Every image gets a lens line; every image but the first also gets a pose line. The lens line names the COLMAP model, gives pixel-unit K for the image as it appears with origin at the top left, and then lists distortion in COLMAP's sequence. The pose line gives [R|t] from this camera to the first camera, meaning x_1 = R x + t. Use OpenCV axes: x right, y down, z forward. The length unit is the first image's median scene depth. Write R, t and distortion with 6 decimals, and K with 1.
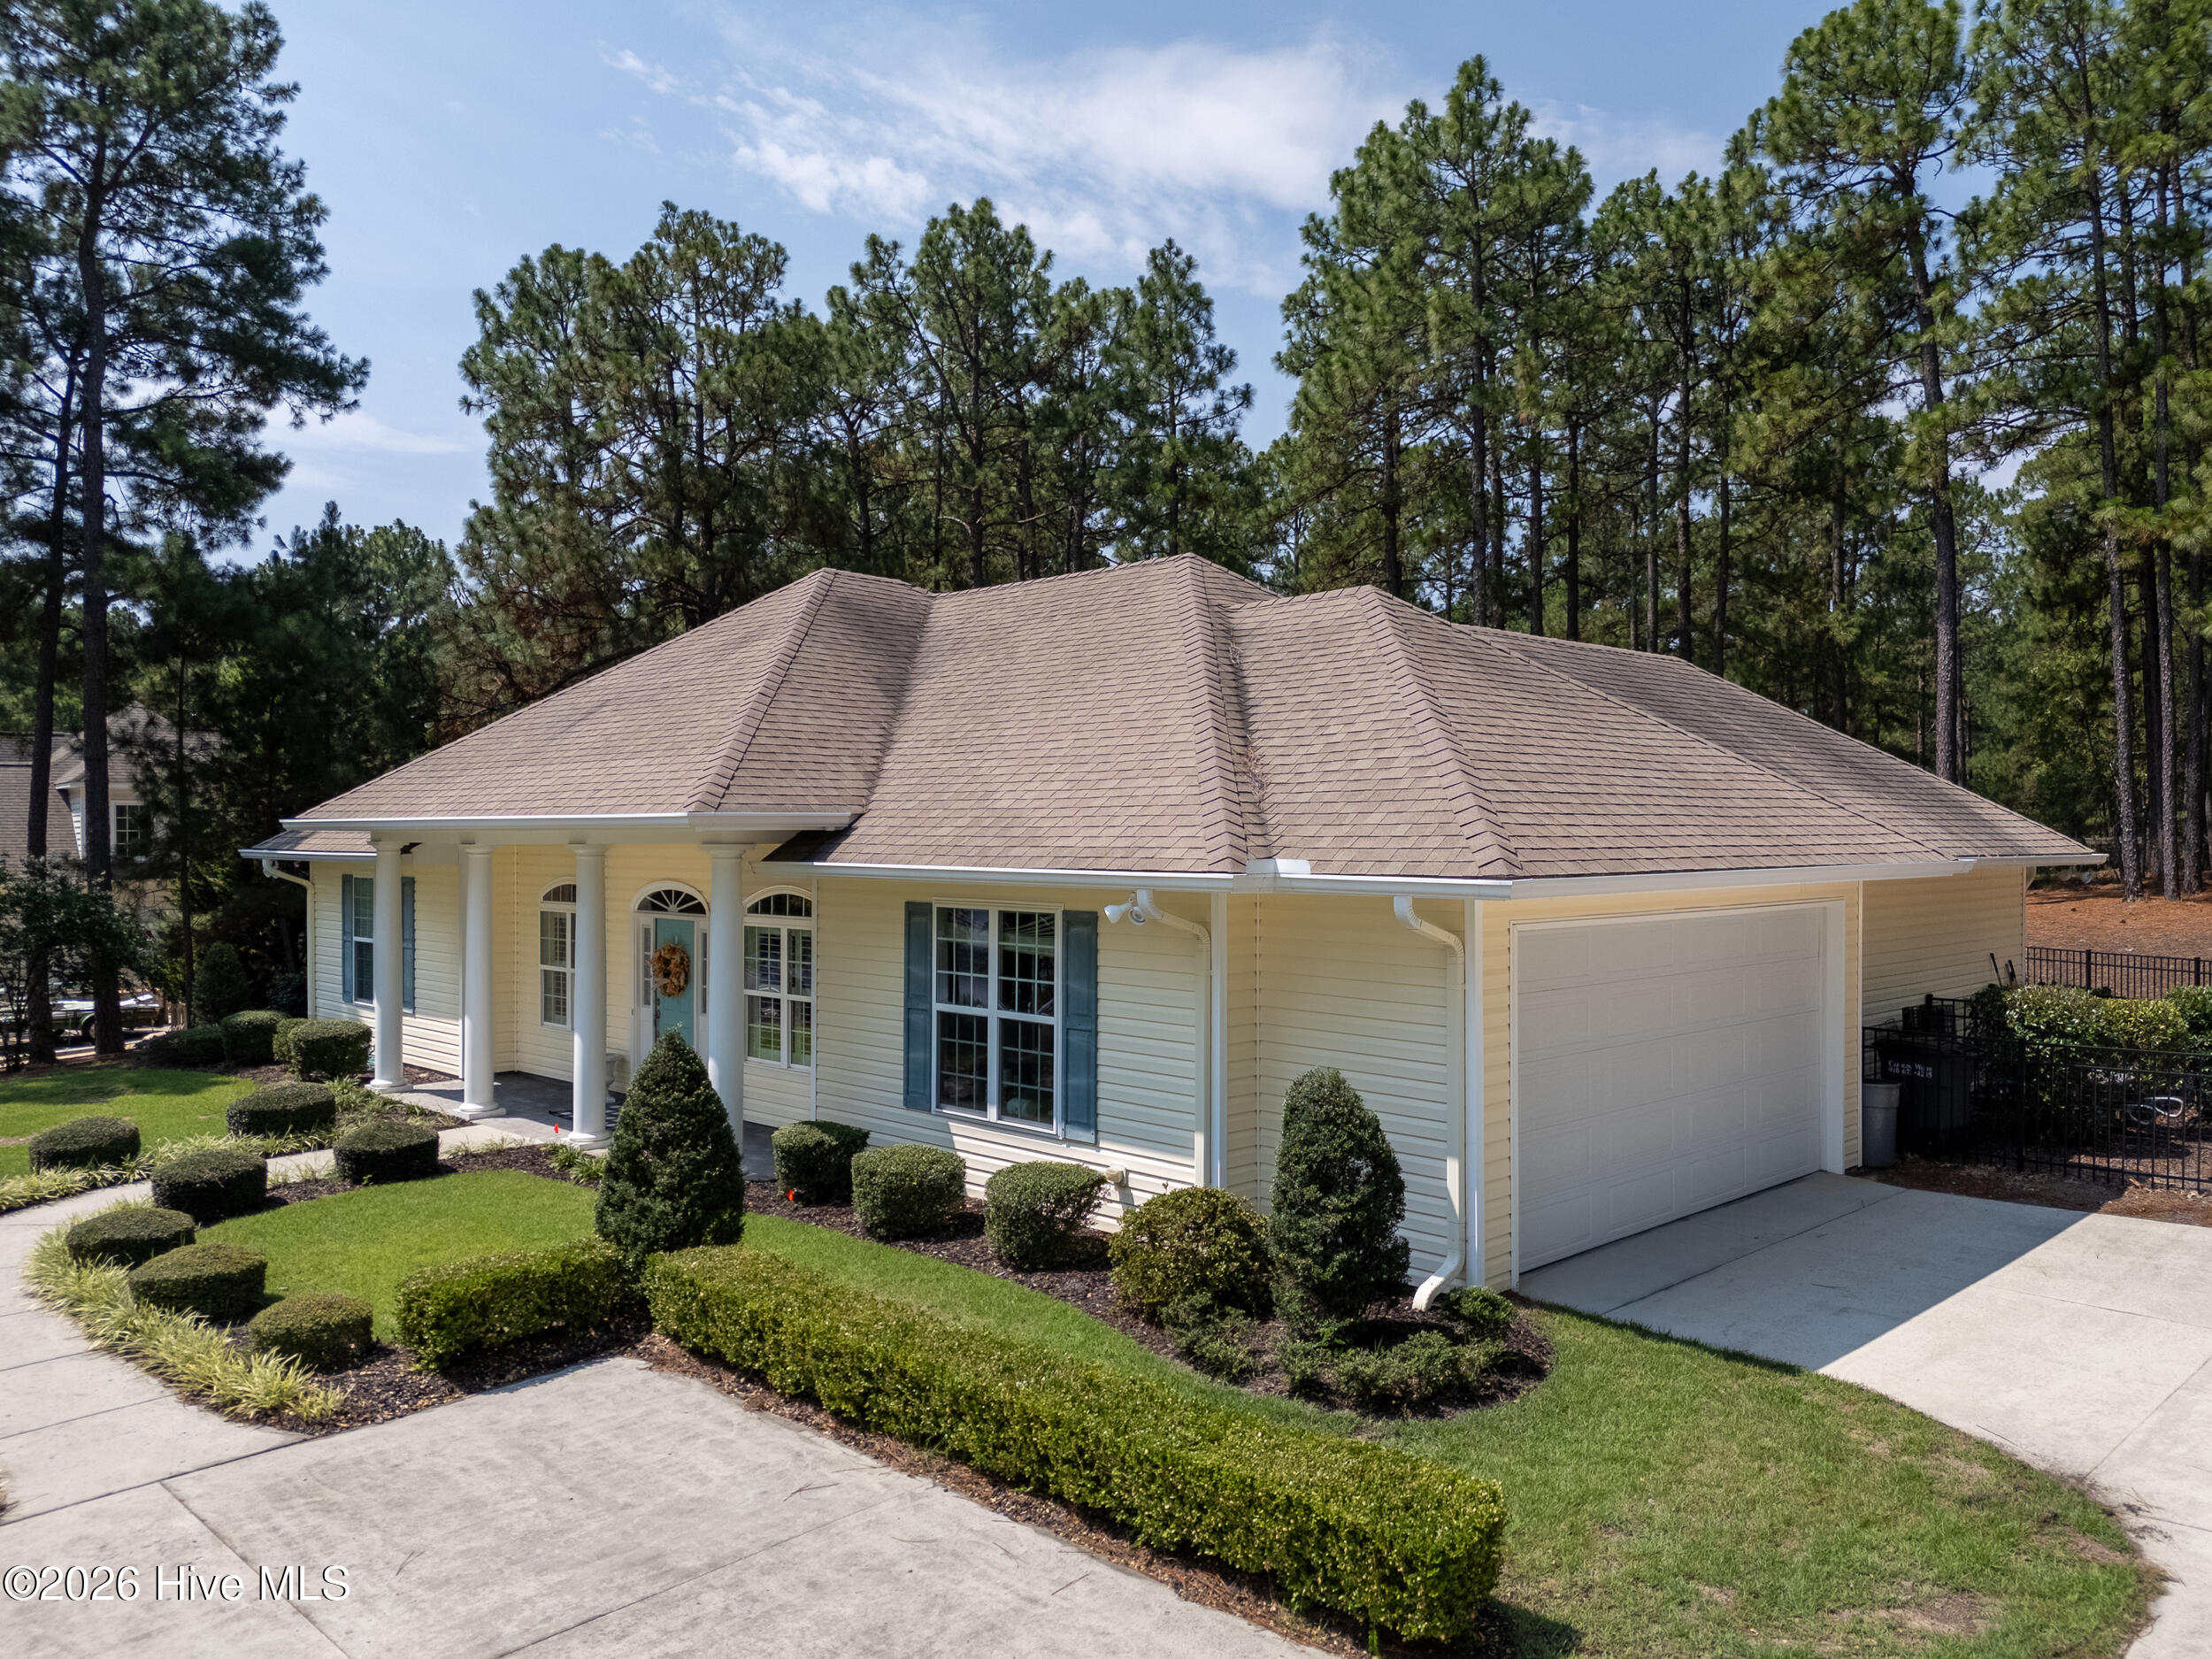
lens RADIAL K [[1607.9, 0, 1115.7], [0, 1607.9, 840.3], [0, 0, 1]] dist [0.071197, -0.067667]
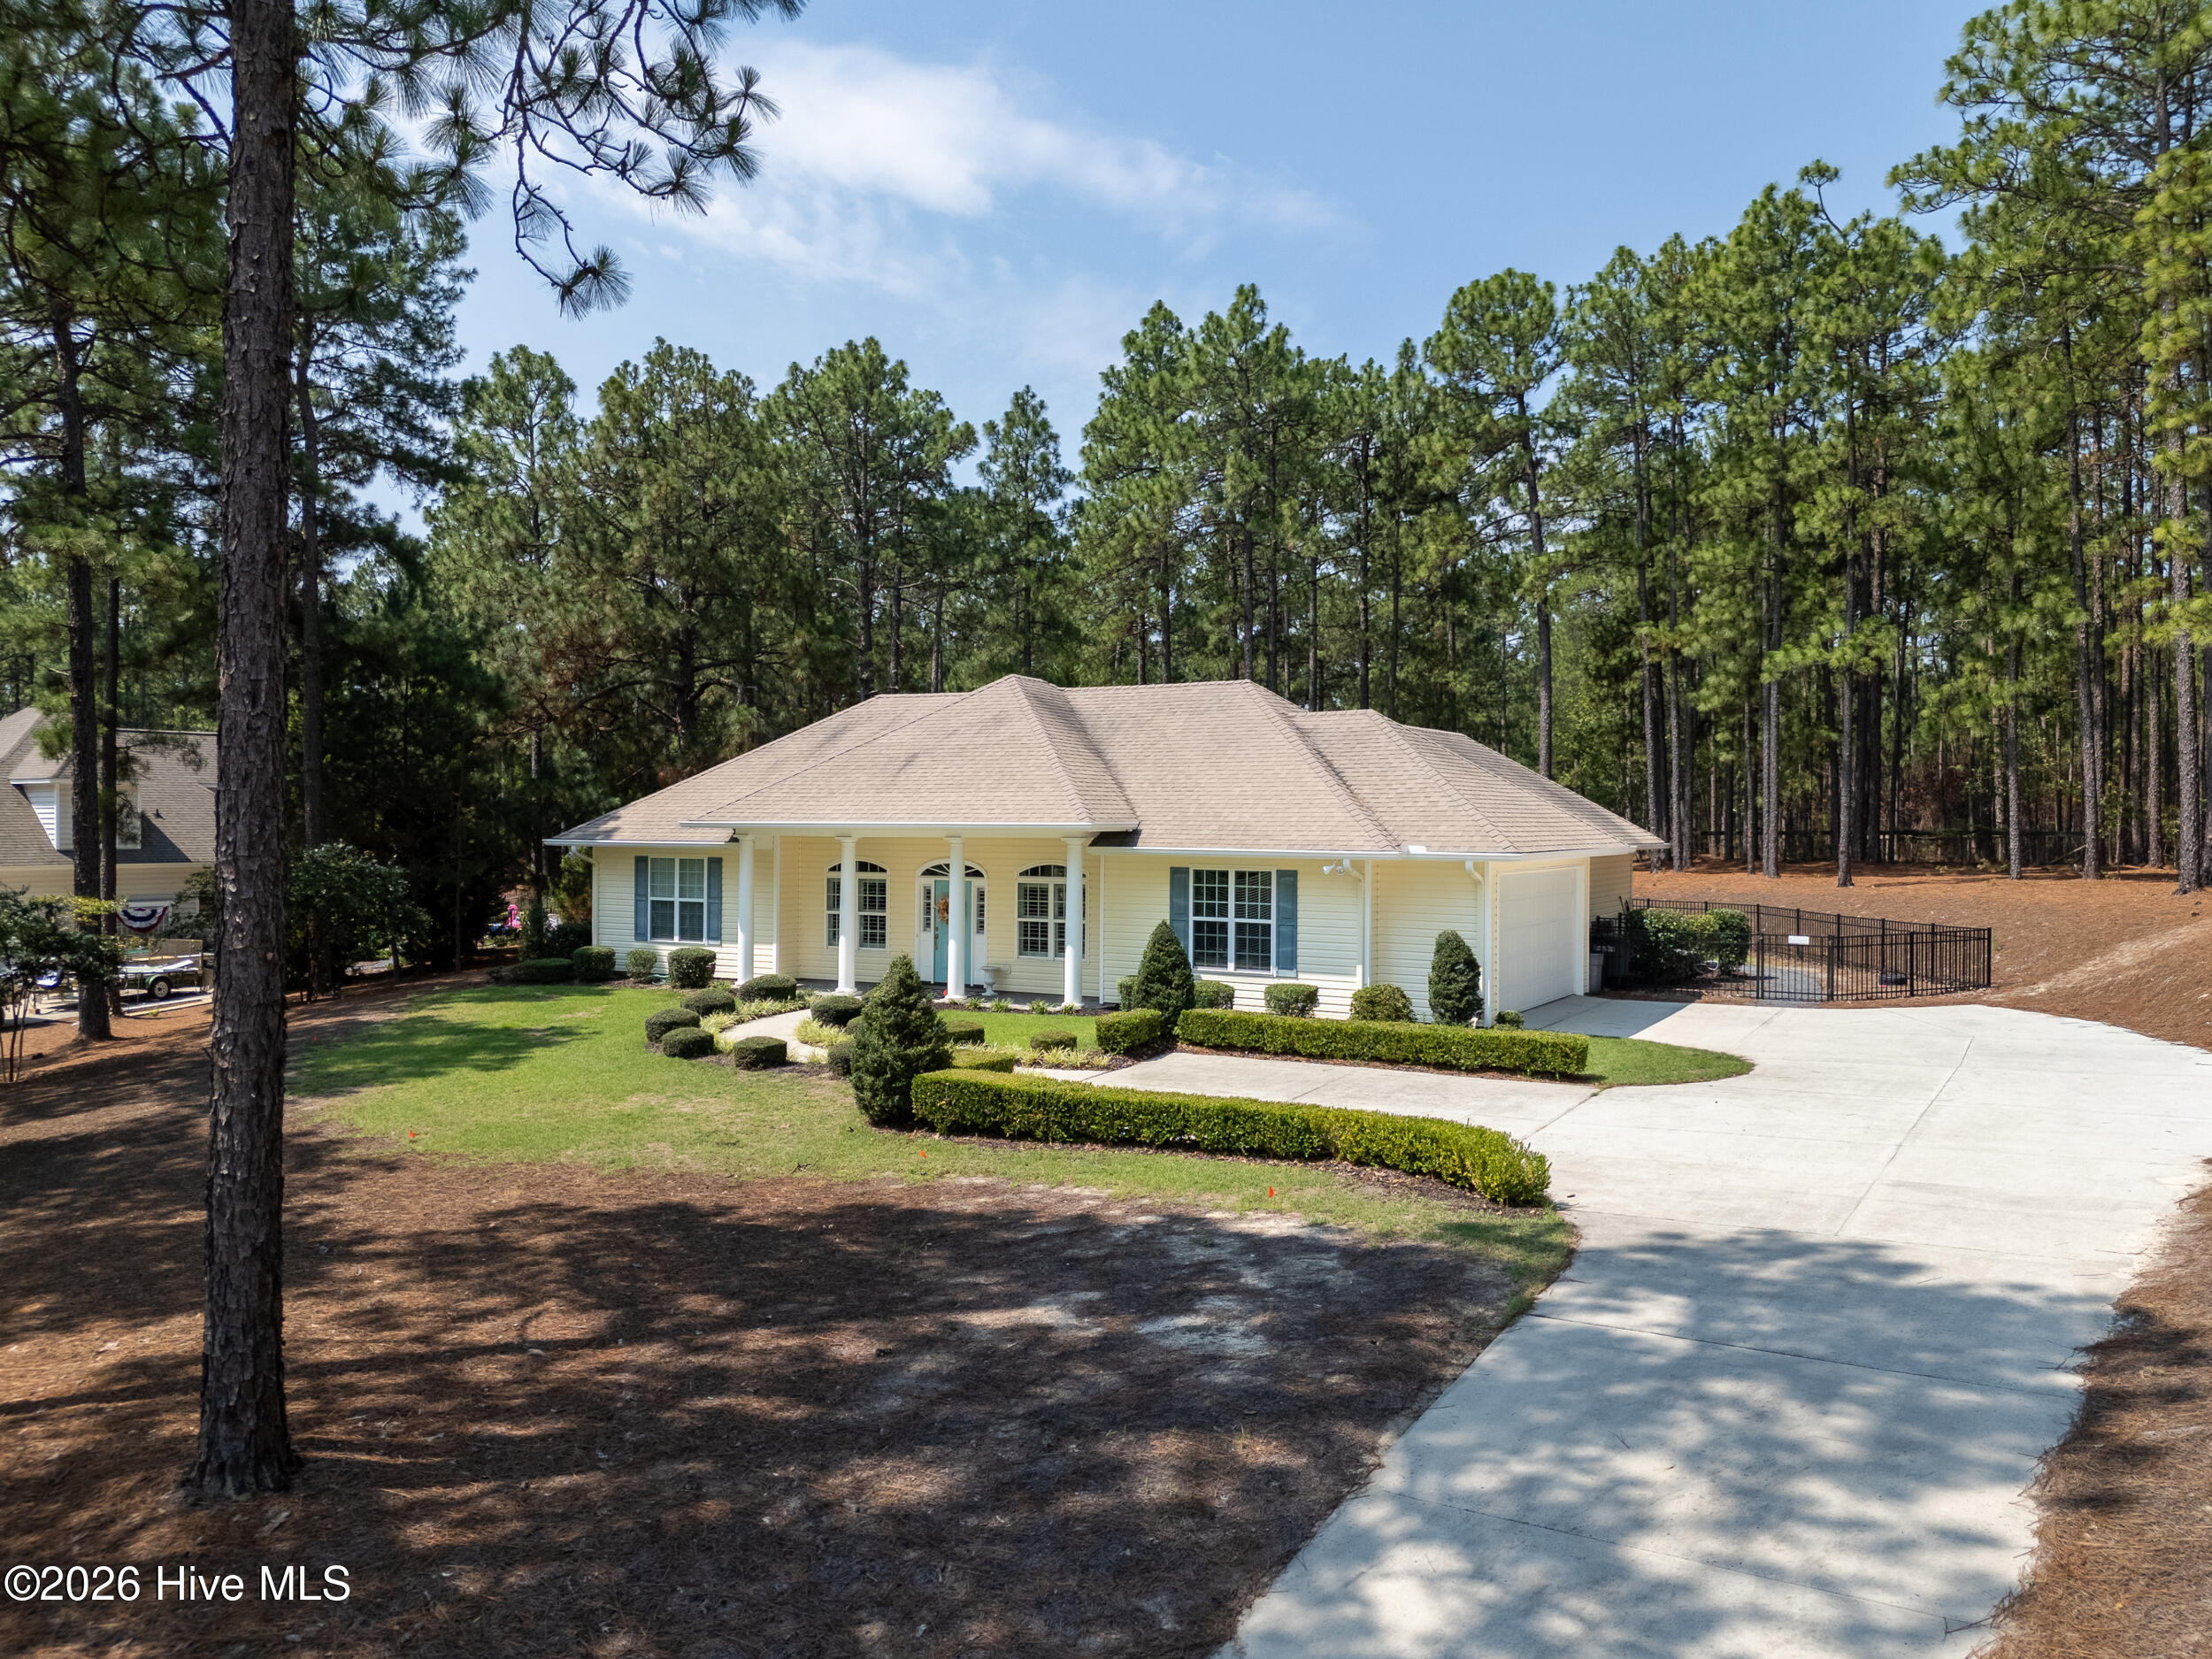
lens RADIAL K [[1576.2, 0, 1106.0], [0, 1576.2, 829.5], [0, 0, 1]] dist [0.078950, -0.068266]
pose [[0.966227, 0.003981, 0.257661, -0.691347], [-0.004361, 0.999990, 0.000902, -0.009145], [-0.257655, -0.001995, 0.966235, -0.841737]]
